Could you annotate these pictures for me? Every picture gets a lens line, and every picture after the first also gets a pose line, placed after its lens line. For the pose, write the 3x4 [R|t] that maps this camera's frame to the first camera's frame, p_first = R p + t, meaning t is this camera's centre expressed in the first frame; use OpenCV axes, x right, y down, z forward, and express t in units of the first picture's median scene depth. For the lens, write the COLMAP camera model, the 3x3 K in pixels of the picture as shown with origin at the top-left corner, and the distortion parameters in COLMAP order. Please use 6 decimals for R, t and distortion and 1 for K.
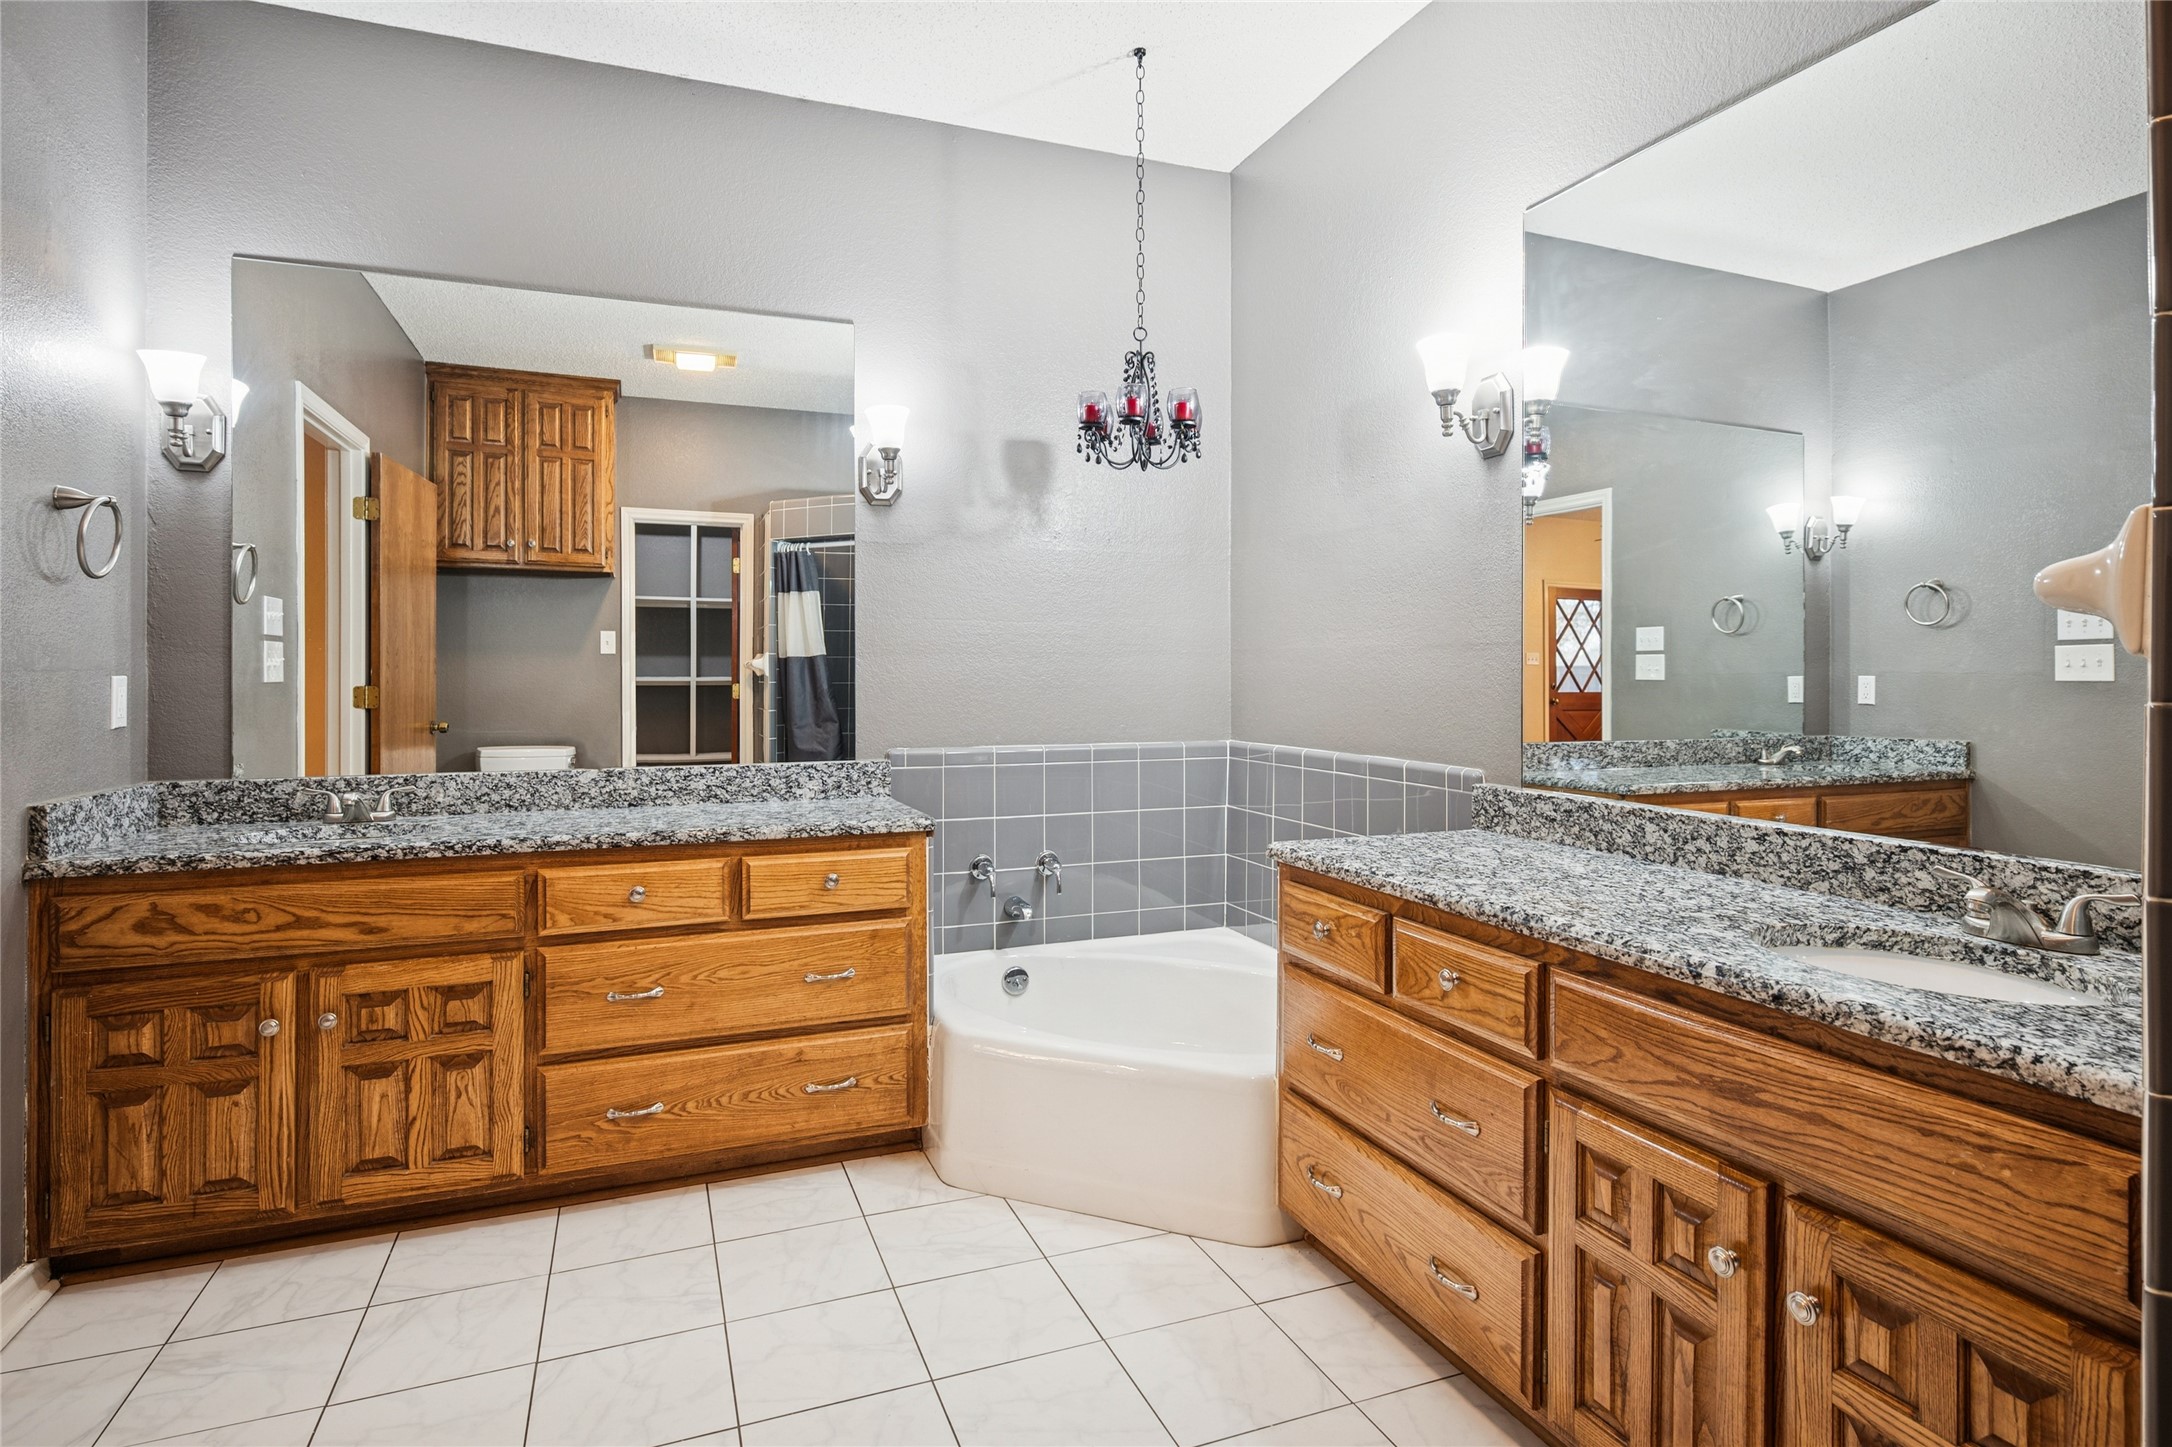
lens RADIAL K [[1134.6, 0, 1081.0], [0, 1134.6, 673.8], [0, 0, 1]] dist [-0.005834, 0.003025]
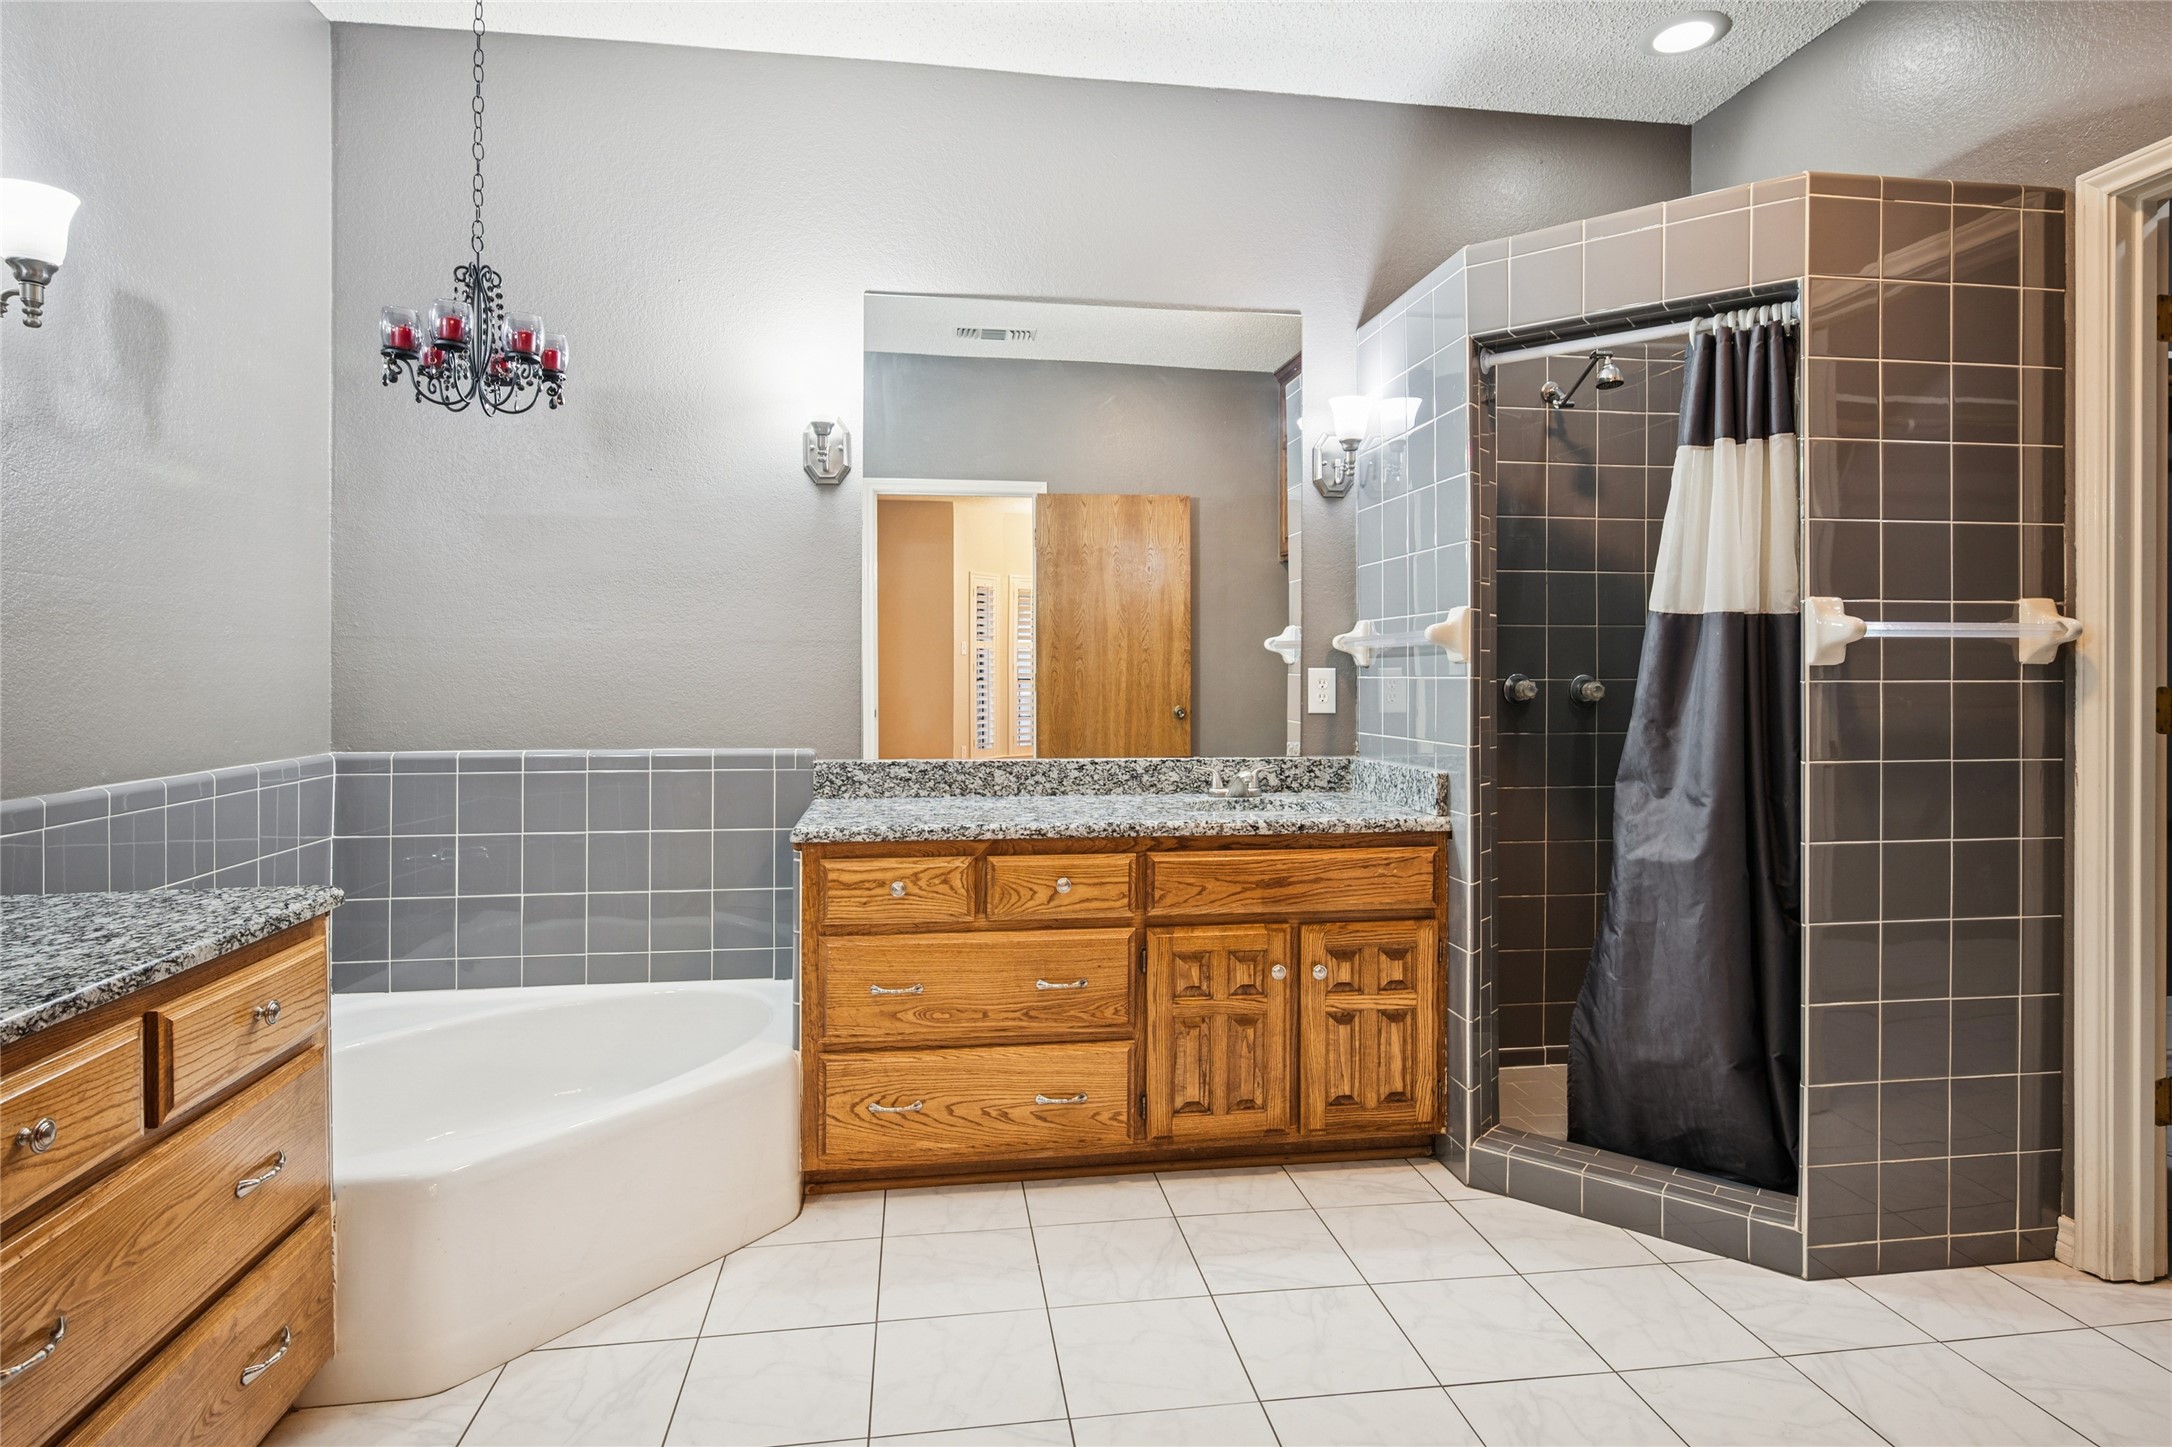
lens RADIAL K [[1134.6, 0, 1076.3], [0, 1134.6, 671.8], [0, 0, 1]] dist [-0.005834, 0.003025]
pose [[0.234144, -0.003691, 0.972195, -0.967825], [0.000665, 0.999993, 0.003637, 0.001077], [-0.972202, -0.000205, 0.234145, 0.616882]]
